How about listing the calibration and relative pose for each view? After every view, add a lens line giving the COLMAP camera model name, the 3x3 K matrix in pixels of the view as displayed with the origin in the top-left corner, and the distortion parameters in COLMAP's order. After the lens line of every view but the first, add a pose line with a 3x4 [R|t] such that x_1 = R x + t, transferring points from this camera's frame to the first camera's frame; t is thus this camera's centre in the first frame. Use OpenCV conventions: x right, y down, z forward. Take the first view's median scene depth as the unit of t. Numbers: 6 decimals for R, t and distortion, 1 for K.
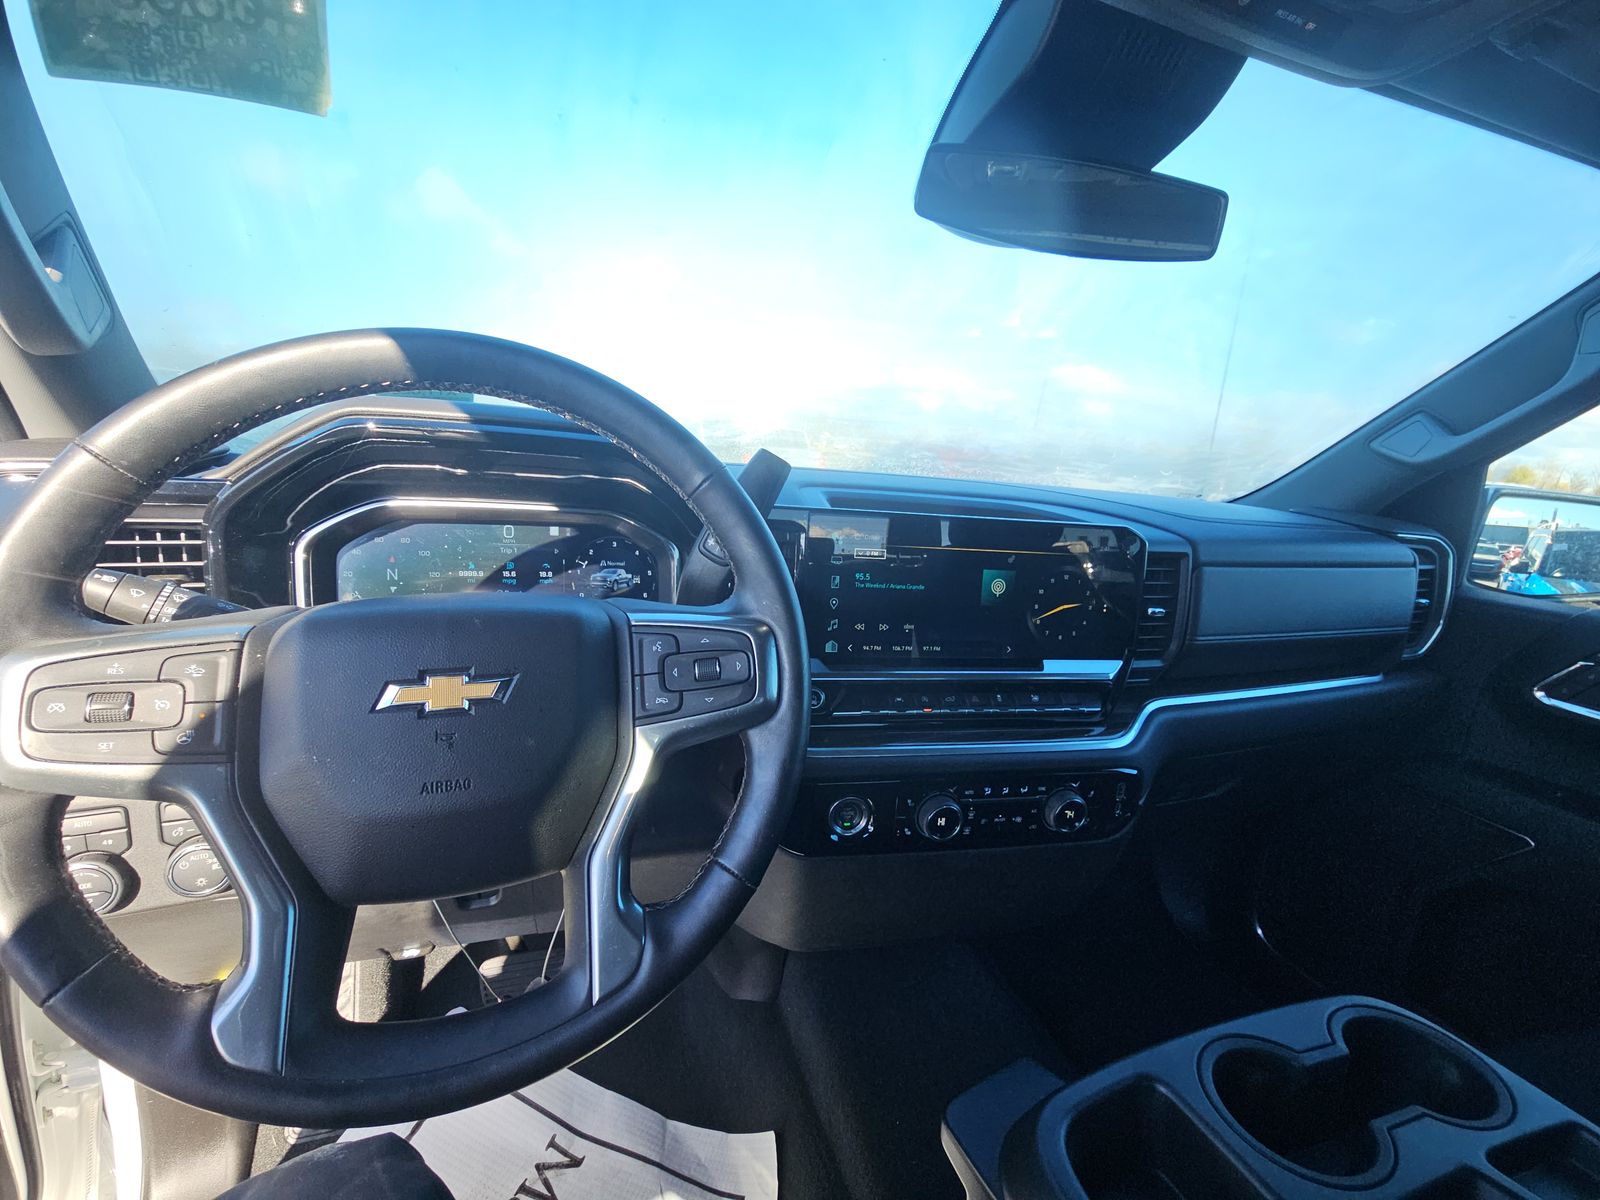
lens RADIAL K [[646.7, 0, 800.0], [0, 646.7, 600.0], [0, 0, 1]] dist [0.019187, -0.012328]
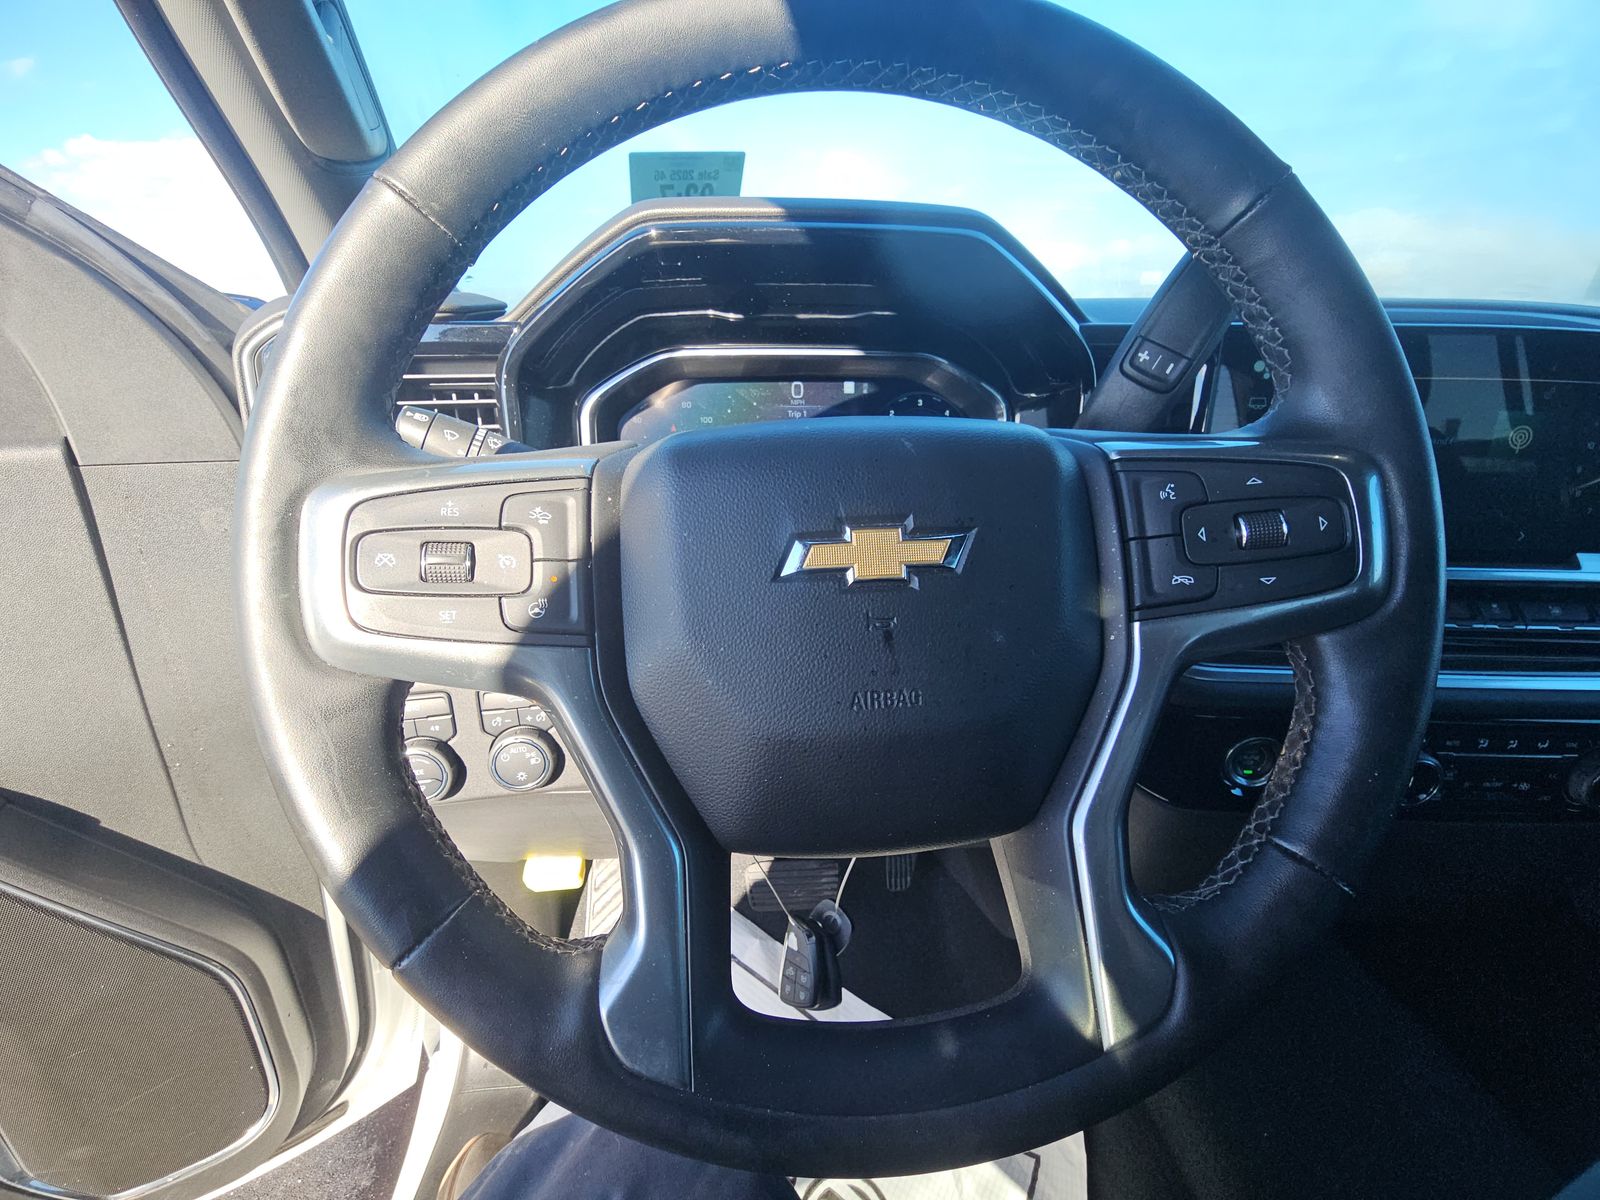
lens RADIAL K [[642.5, 0, 800.3], [0, 642.5, 593.5], [0, 0, 1]] dist [-0.000951, -0.000010]
pose [[0.966326, 0.021501, -0.256422, -0.441447], [0.009142, 0.993005, 0.117714, 0.103545], [0.257159, -0.116095, 0.959370, 0.367739]]
